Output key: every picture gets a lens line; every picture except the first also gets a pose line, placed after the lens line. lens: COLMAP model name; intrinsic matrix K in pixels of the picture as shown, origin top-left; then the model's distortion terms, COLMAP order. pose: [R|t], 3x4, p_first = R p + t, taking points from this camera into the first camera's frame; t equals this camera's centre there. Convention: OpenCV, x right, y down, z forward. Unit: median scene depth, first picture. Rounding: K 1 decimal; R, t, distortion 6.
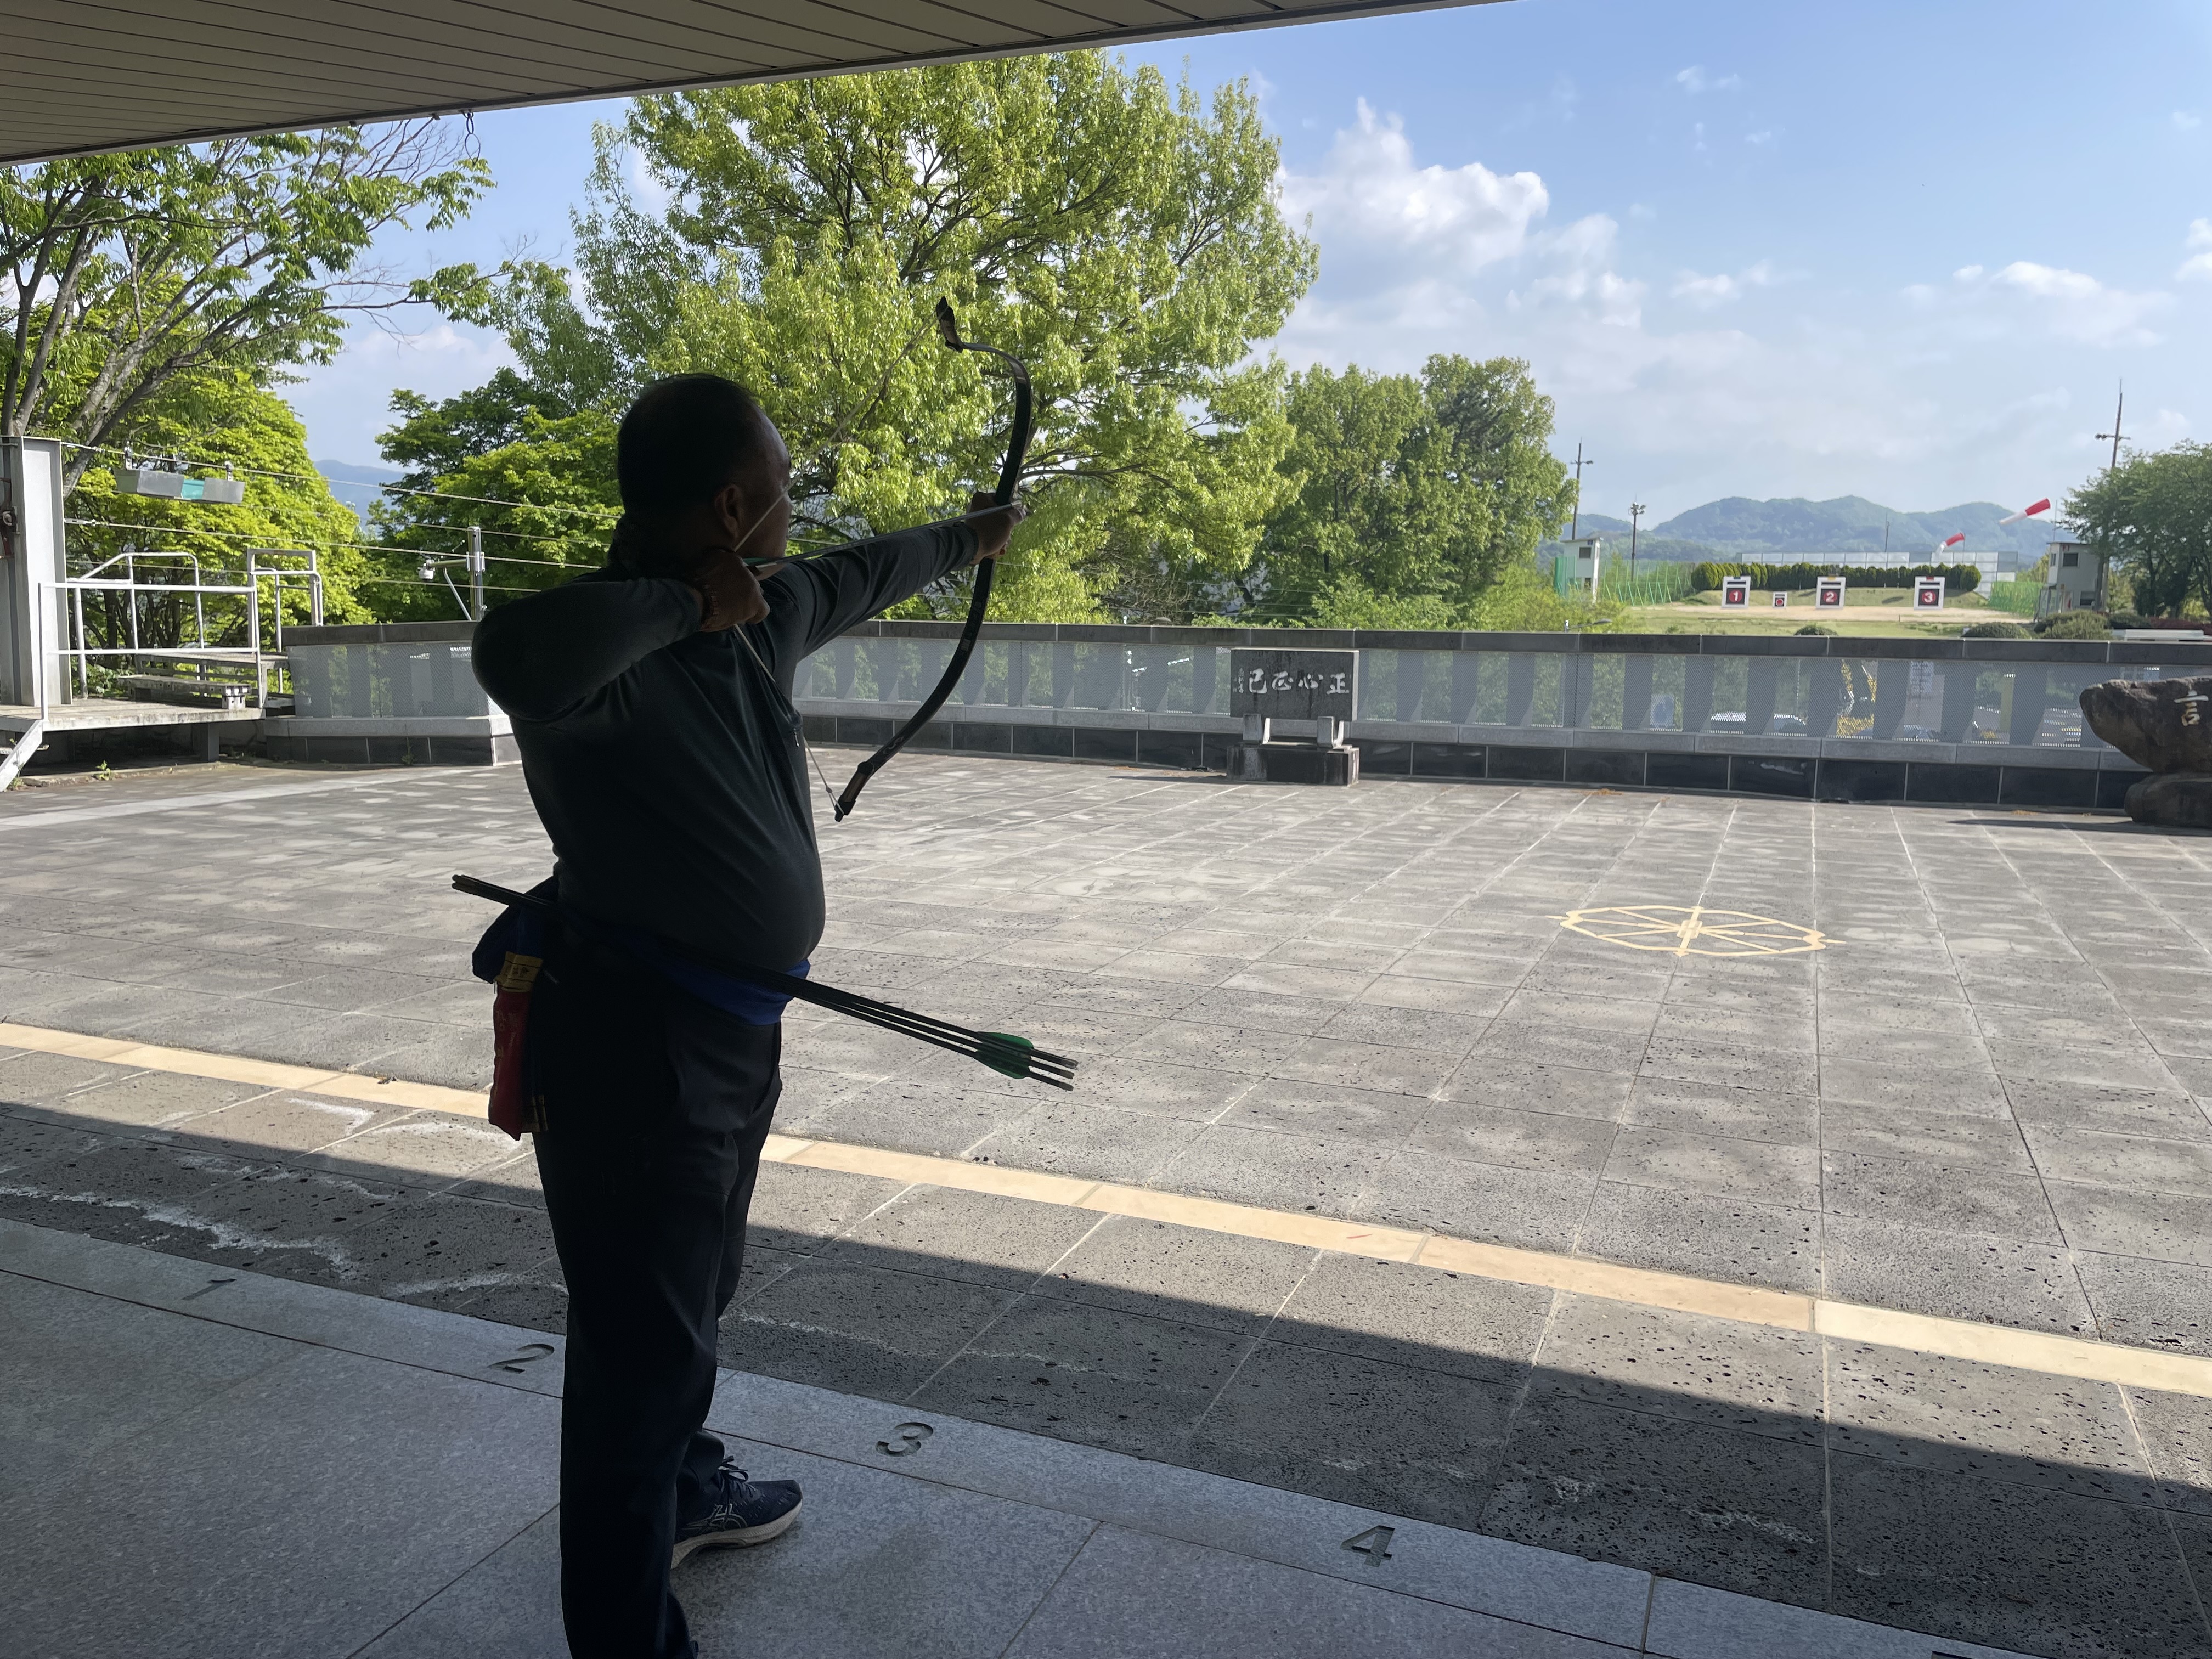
lens RADIAL K [[1698.1, 0, 1112.6], [0, 1698.1, 823.3], [0, 0, 1]] dist [-0.032688, -0.003948]
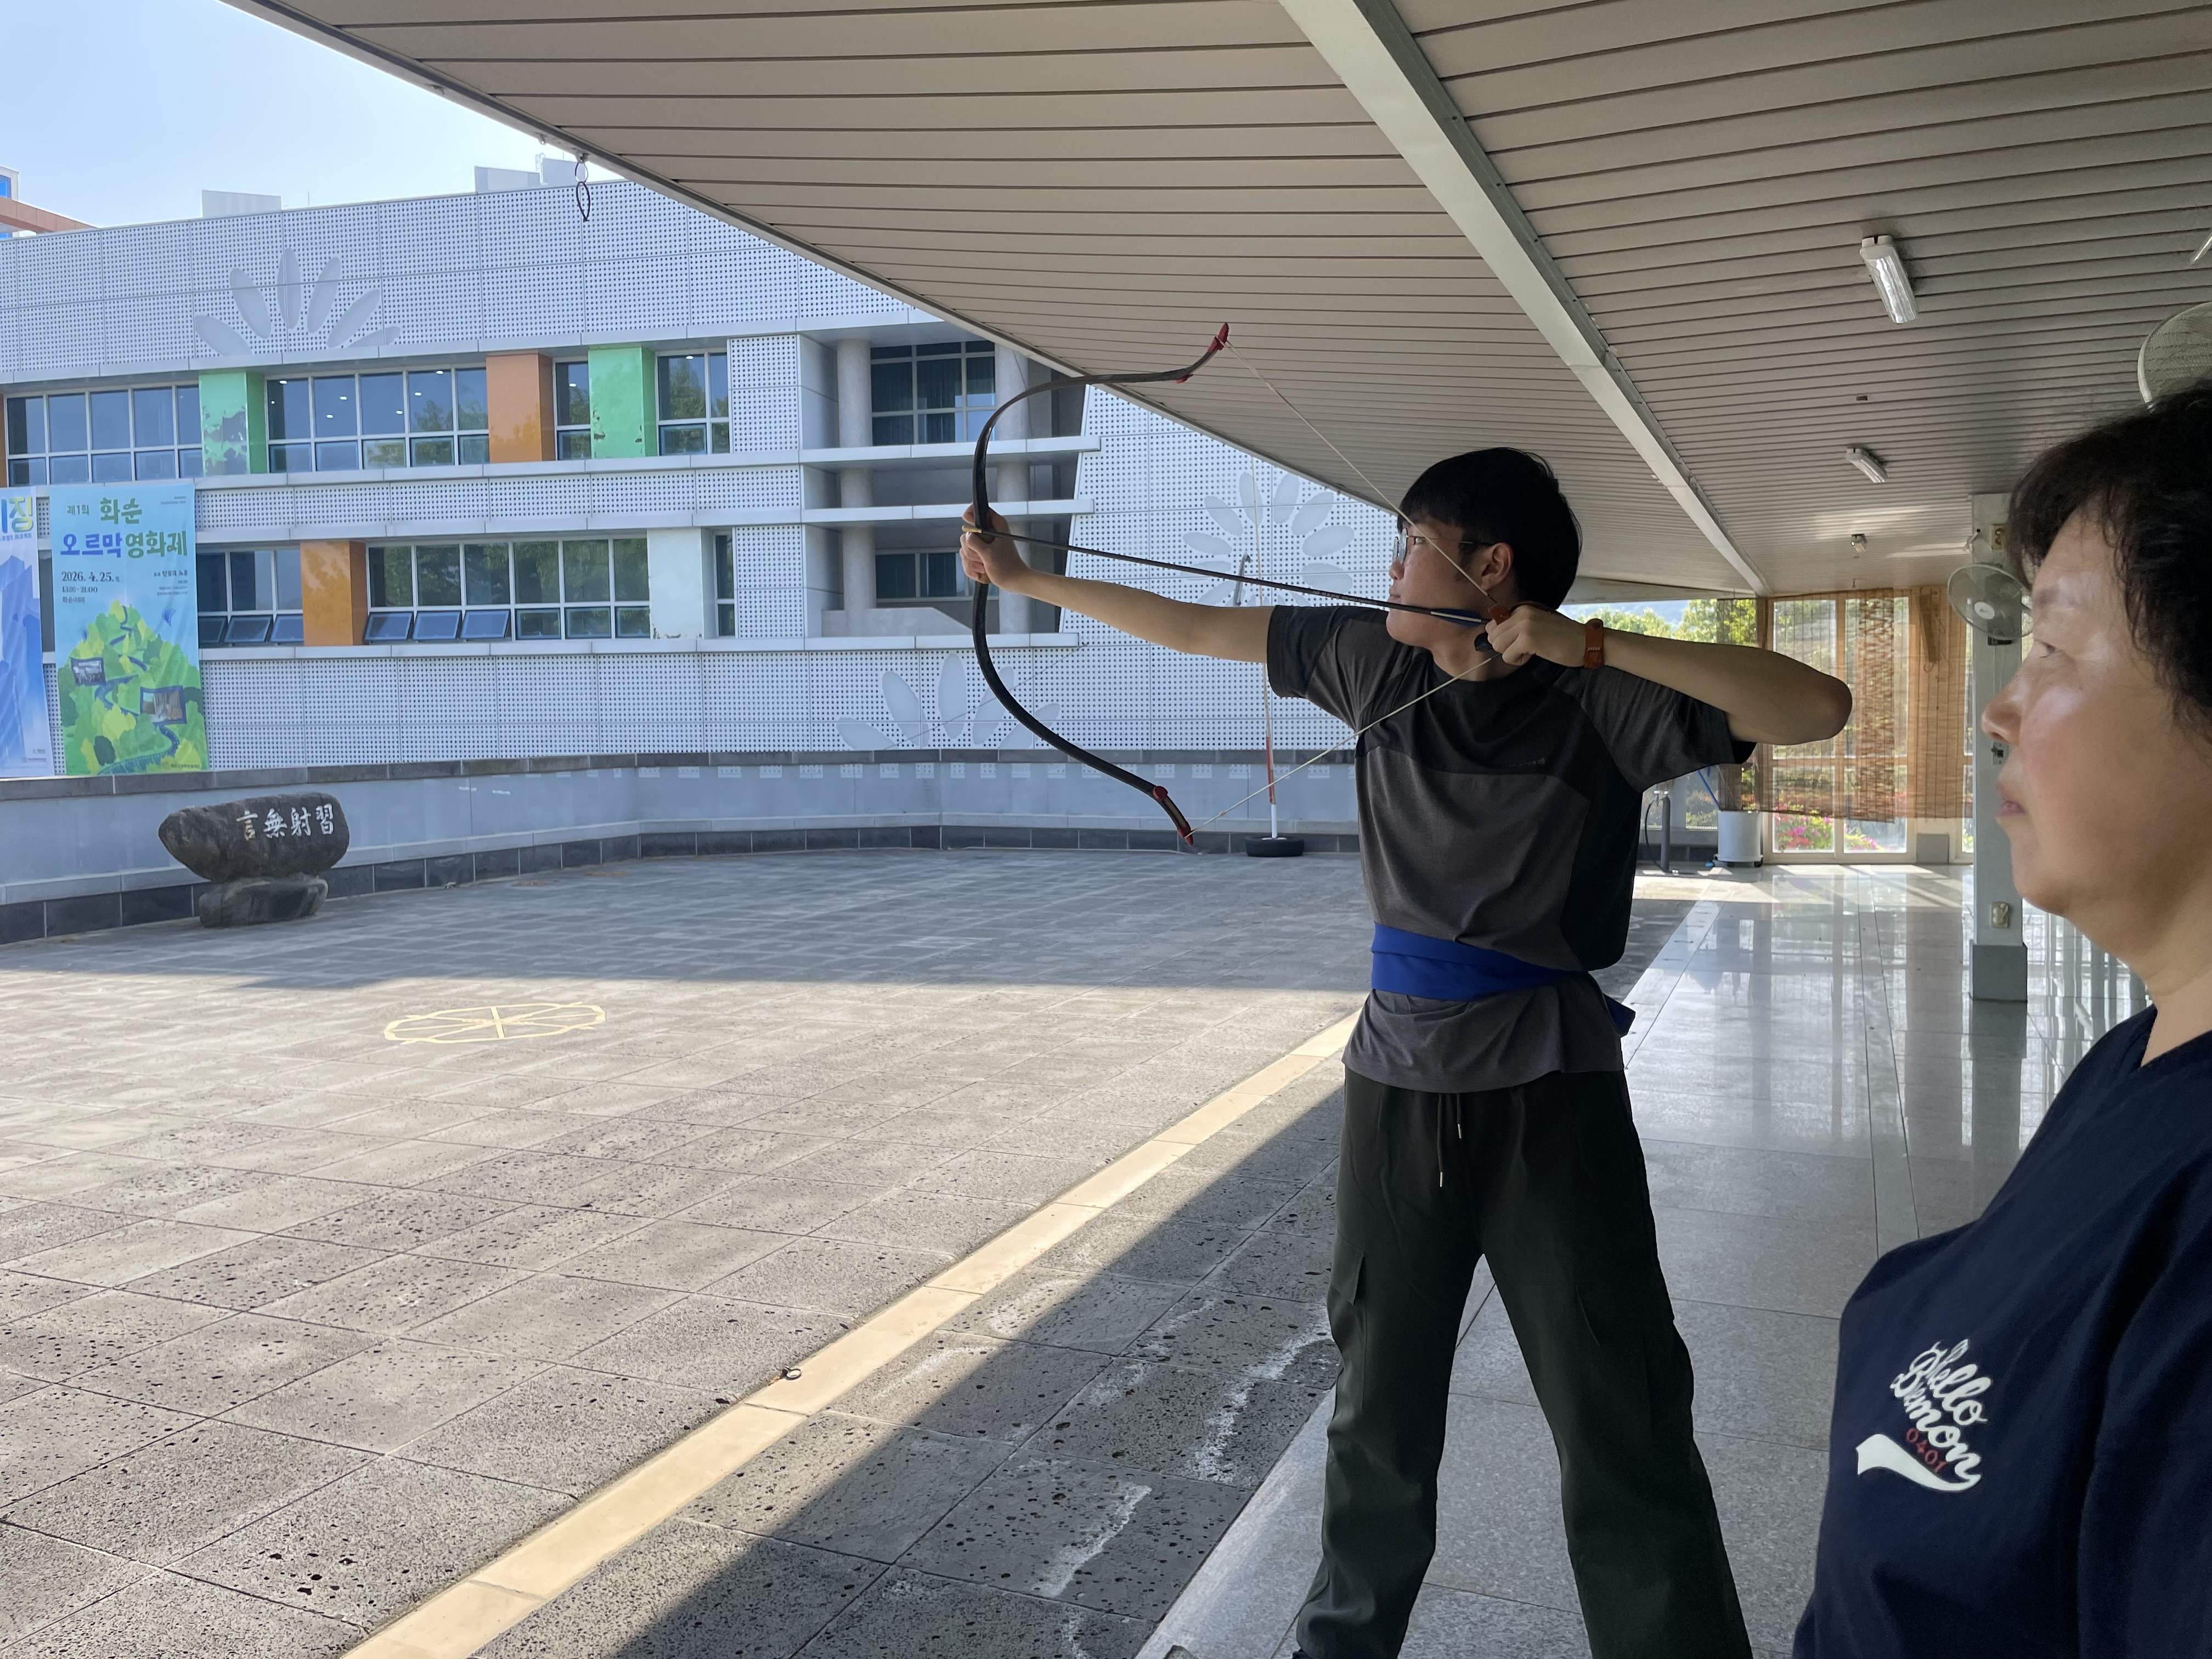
lens RADIAL K [[1698.1, 0, 1114.3], [0, 1698.1, 825.4], [0, 0, 1]] dist [-0.032688, -0.003948]
pose [[0.018713, -0.070371, 0.997345, -1.470201], [0.142095, 0.987582, 0.067016, -0.165127], [-0.989676, 0.140464, 0.028480, 0.953406]]
